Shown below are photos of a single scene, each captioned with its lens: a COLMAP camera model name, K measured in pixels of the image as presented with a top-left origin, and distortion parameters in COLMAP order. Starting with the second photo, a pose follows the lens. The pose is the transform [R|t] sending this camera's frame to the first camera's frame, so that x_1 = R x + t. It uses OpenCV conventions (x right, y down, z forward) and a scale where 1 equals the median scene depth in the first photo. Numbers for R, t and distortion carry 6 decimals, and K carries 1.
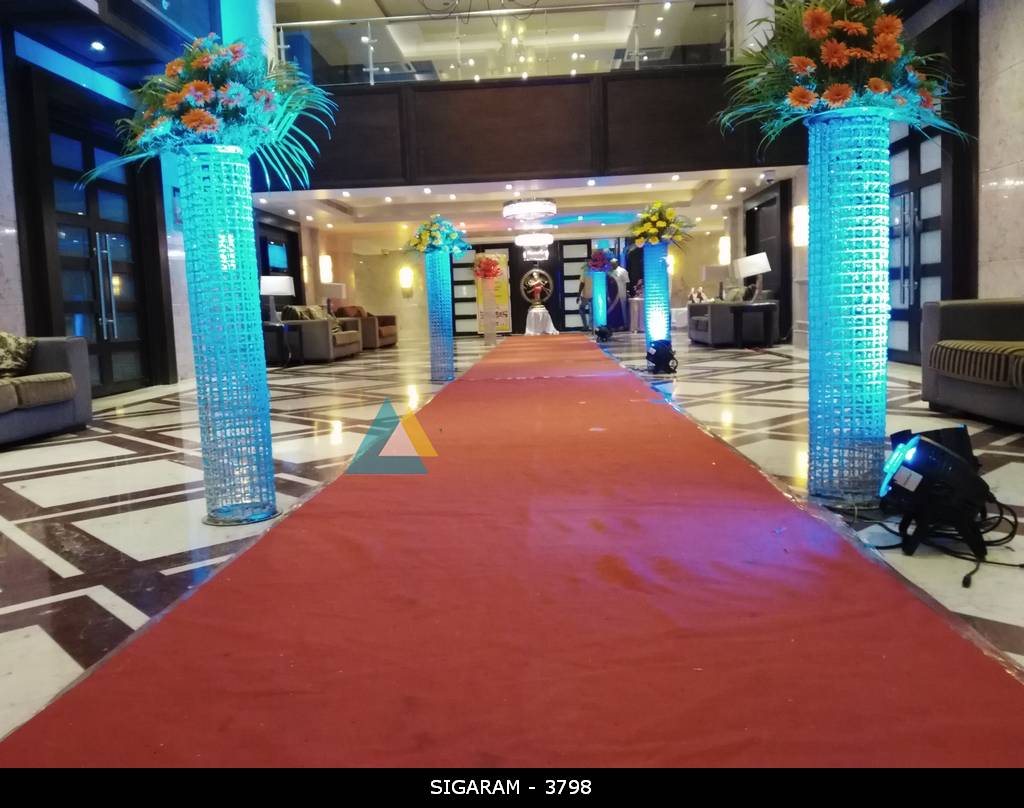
lens RADIAL K [[848.0, 0, 515.8], [0, 848.0, 405.0], [0, 0, 1]] dist [0.070420, -0.047292]
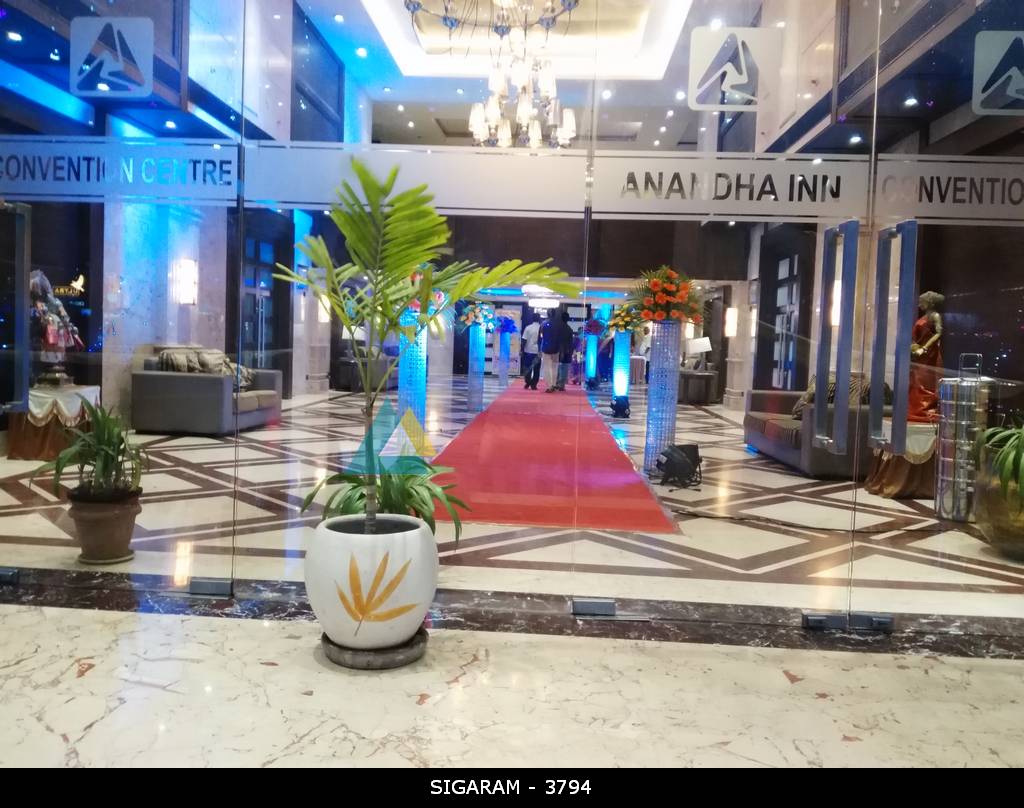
lens RADIAL K [[848.0, 0, 508.9], [0, 848.0, 398.1], [0, 0, 1]] dist [0.070420, -0.047292]
pose [[0.996805, 0.079112, -0.011029, -0.006931], [-0.079556, 0.995653, -0.048443, 0.010775], [0.007148, 0.049166, 0.998765, -0.322823]]
